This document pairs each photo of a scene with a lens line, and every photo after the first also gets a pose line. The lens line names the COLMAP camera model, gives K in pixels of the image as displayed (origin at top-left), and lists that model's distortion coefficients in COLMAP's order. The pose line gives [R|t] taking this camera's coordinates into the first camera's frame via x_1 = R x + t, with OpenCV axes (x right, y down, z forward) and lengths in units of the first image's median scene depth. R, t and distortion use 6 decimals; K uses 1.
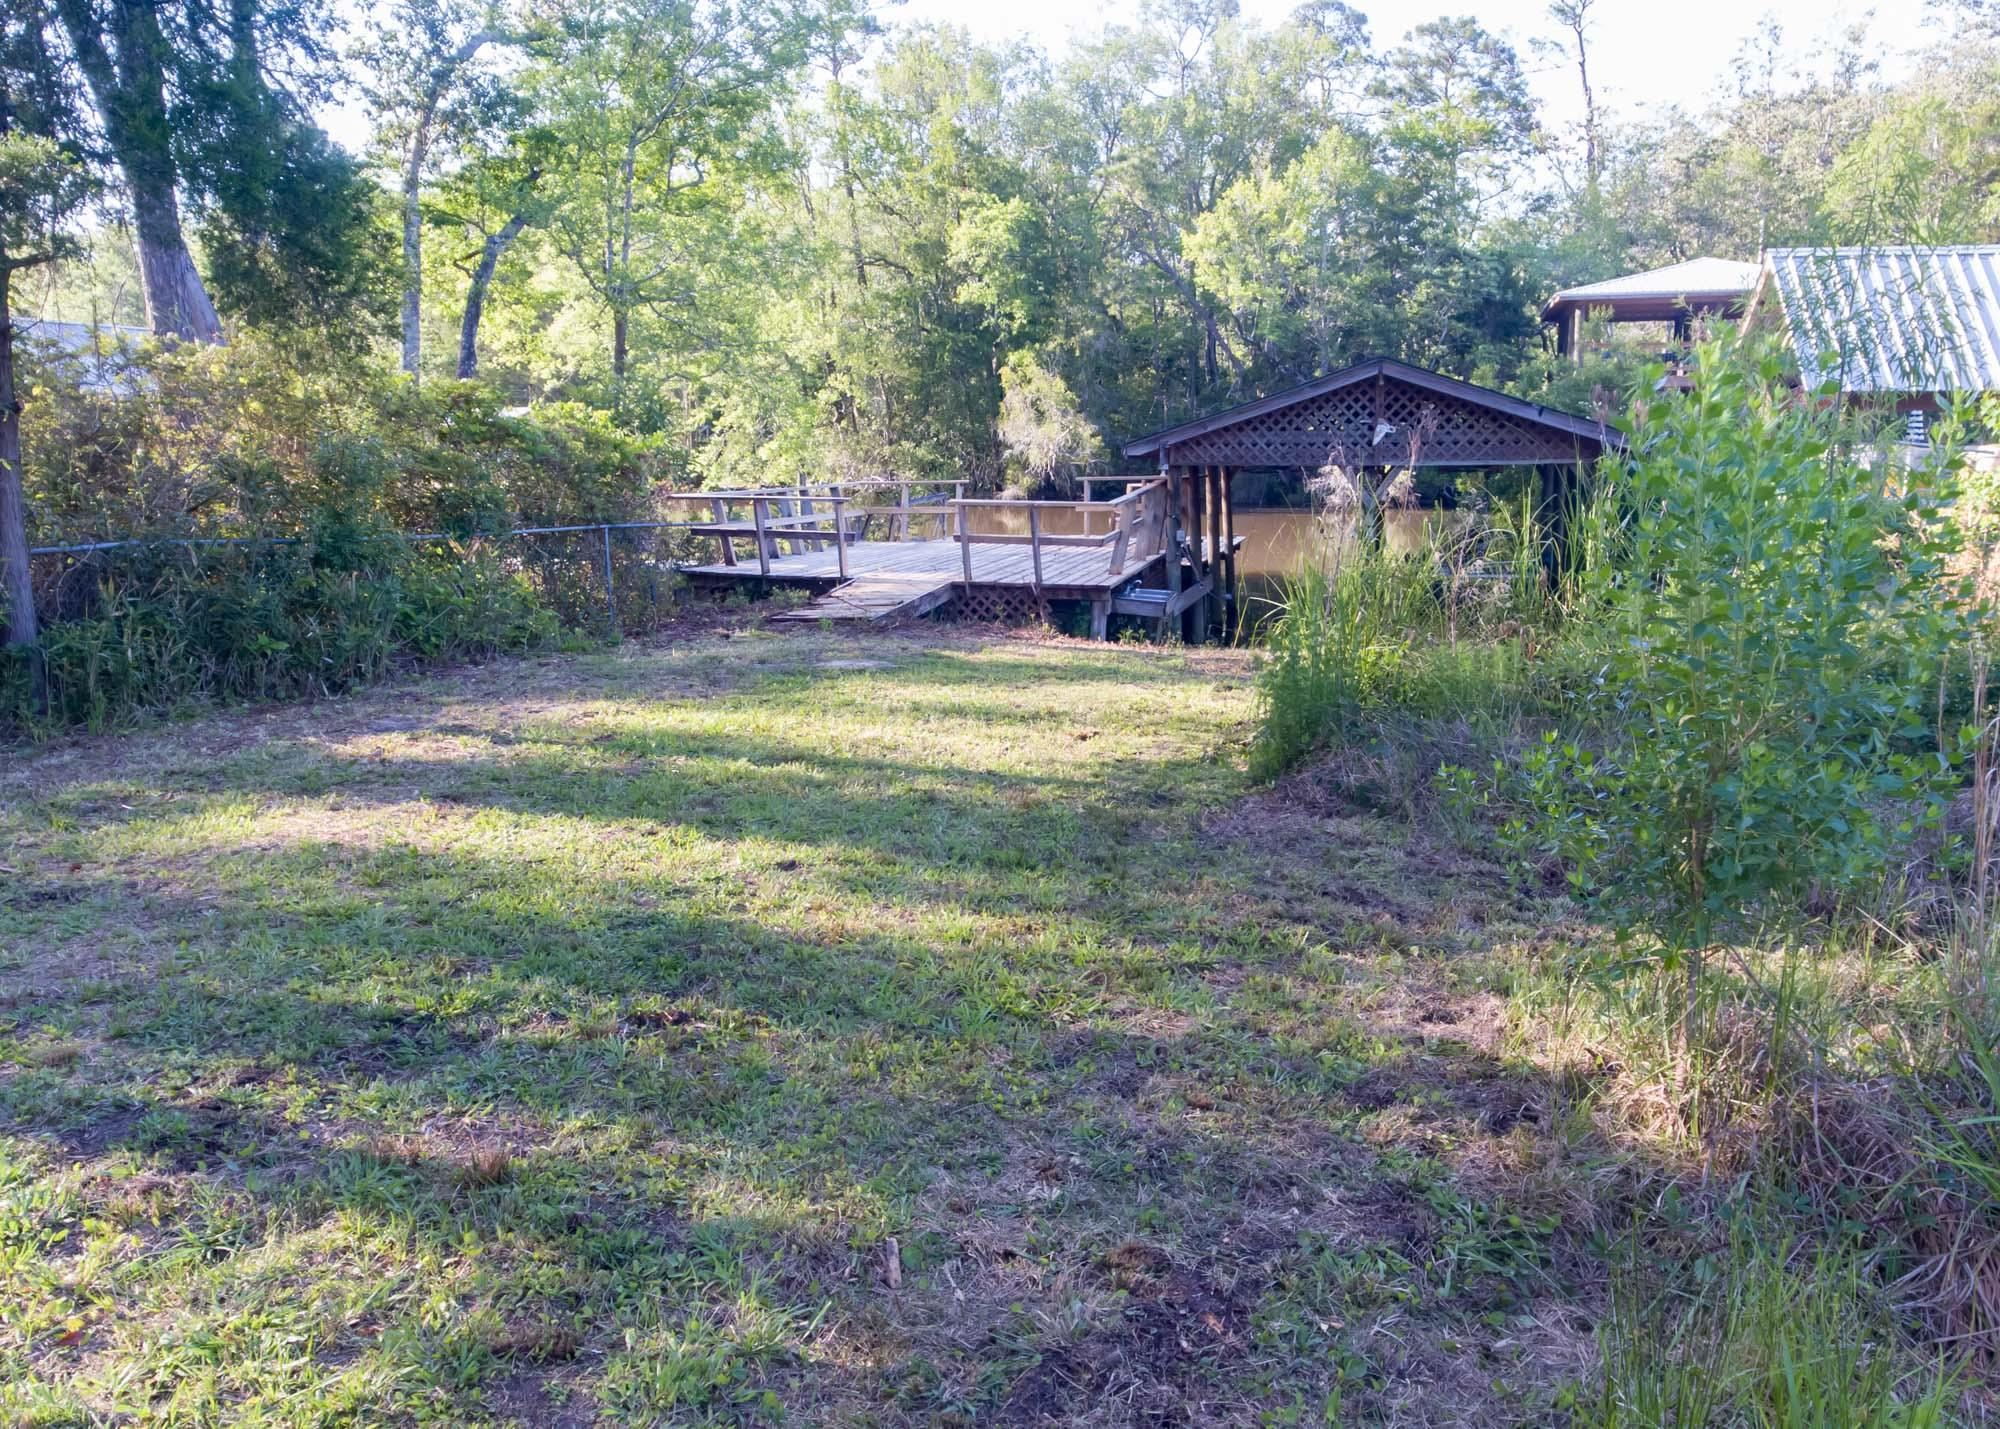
lens RADIAL K [[1480.6, 0, 1075.2], [0, 1480.6, 777.5], [0, 0, 1]] dist [0.002677, 0.004541]
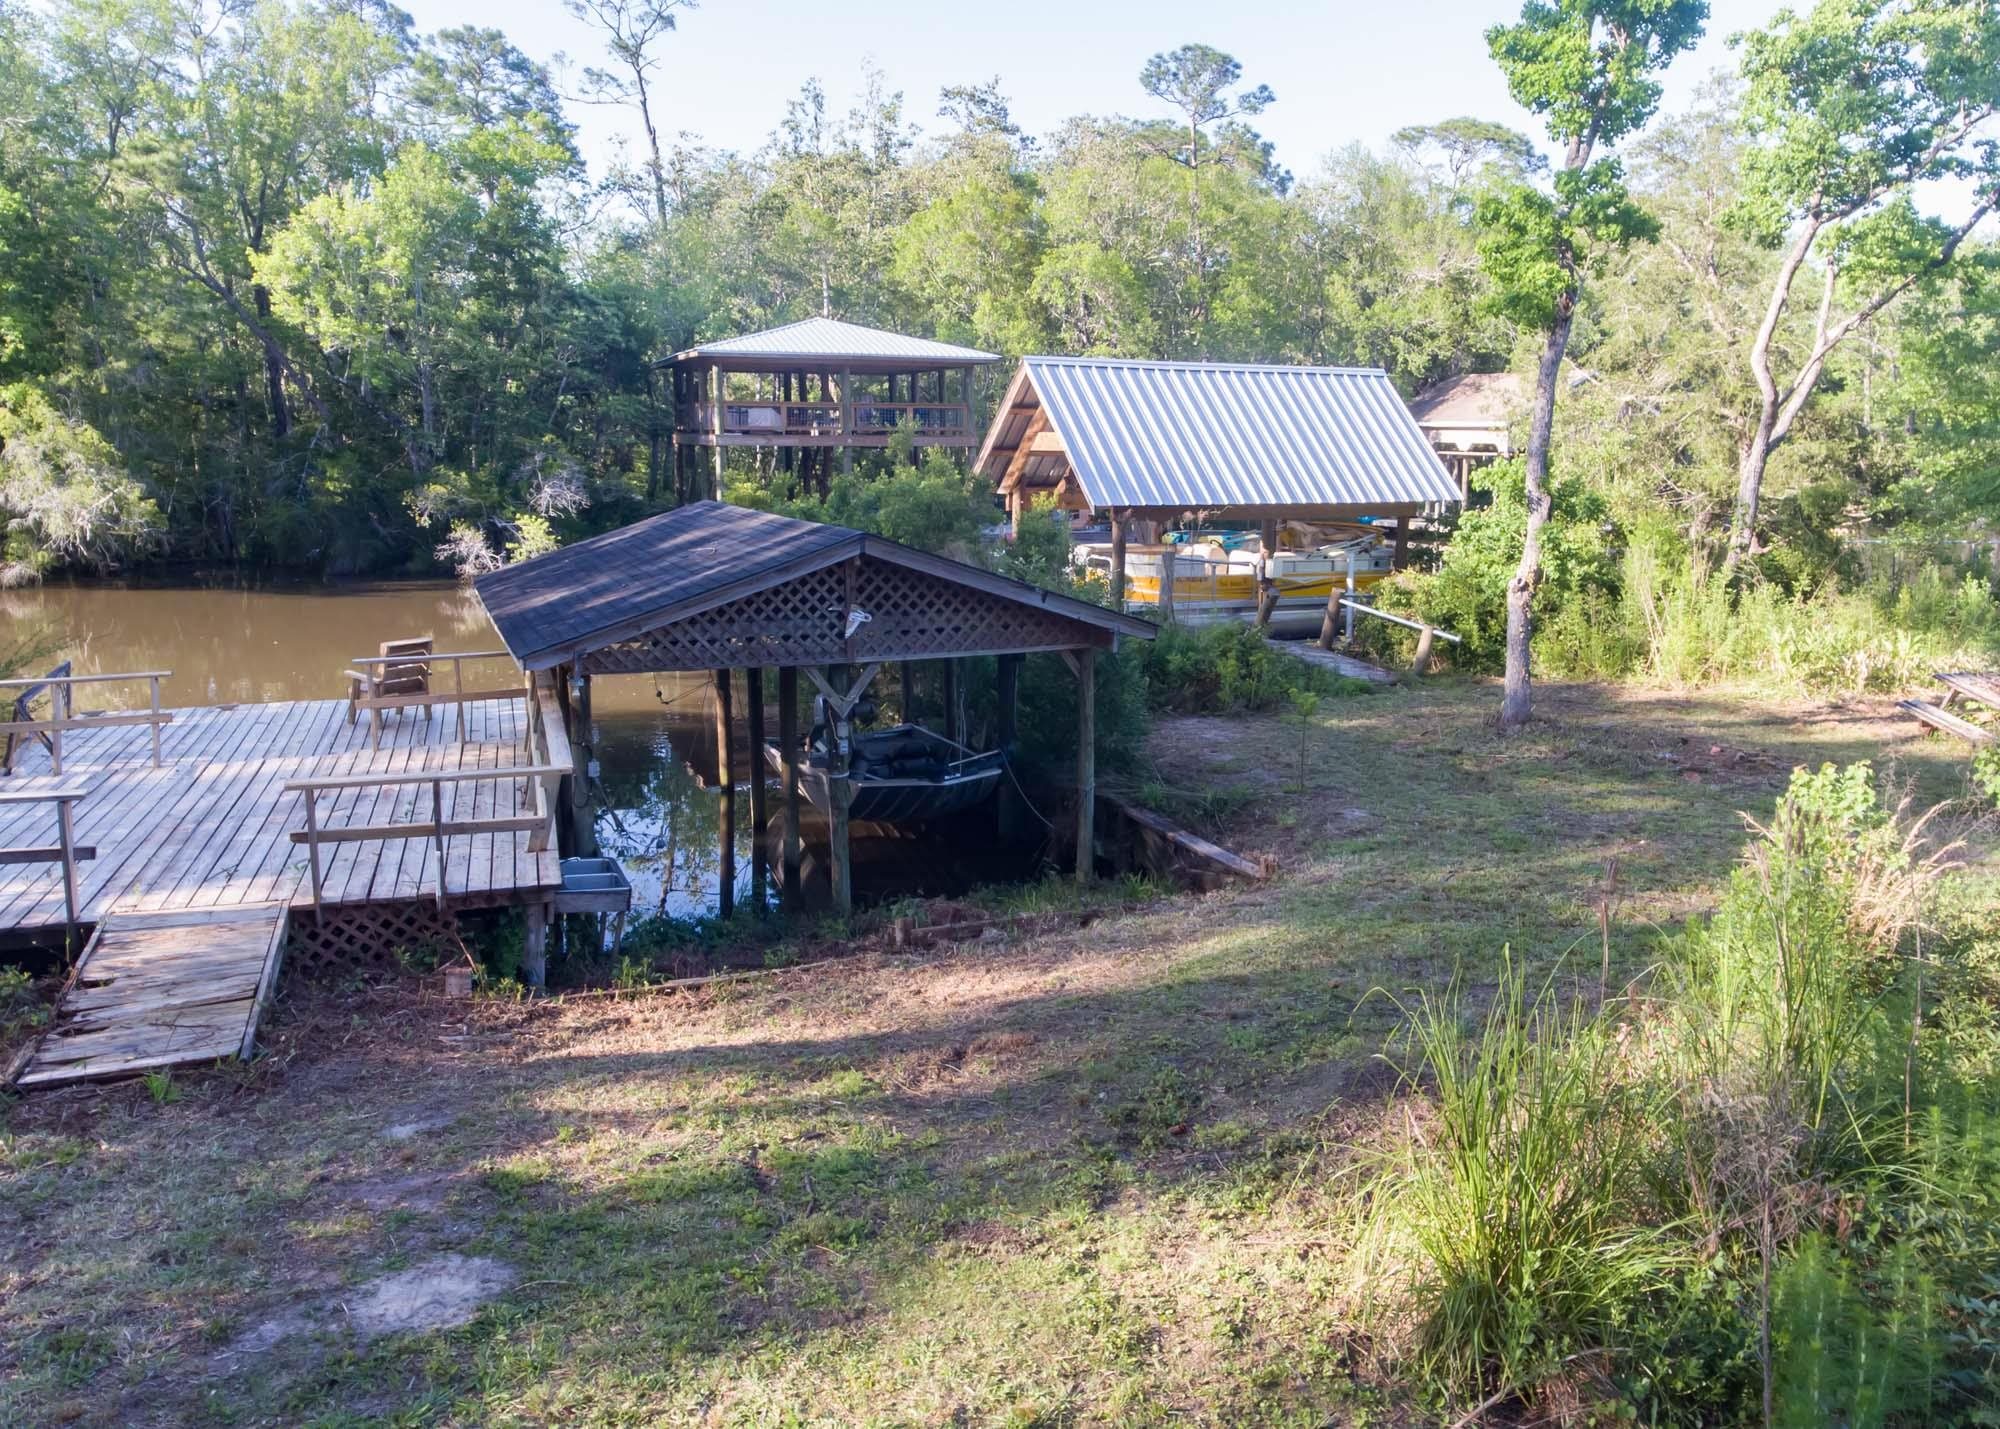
lens RADIAL K [[1518.9, 0, 1022.2], [0, 1518.9, 689.5], [0, 0, 1]] dist [-0.003145, 0.008927]
pose [[0.825975, -0.074080, 0.558818, -0.058345], [0.110705, 0.993340, -0.031948, -0.055119], [-0.552730, 0.088252, 0.828675, 0.098313]]
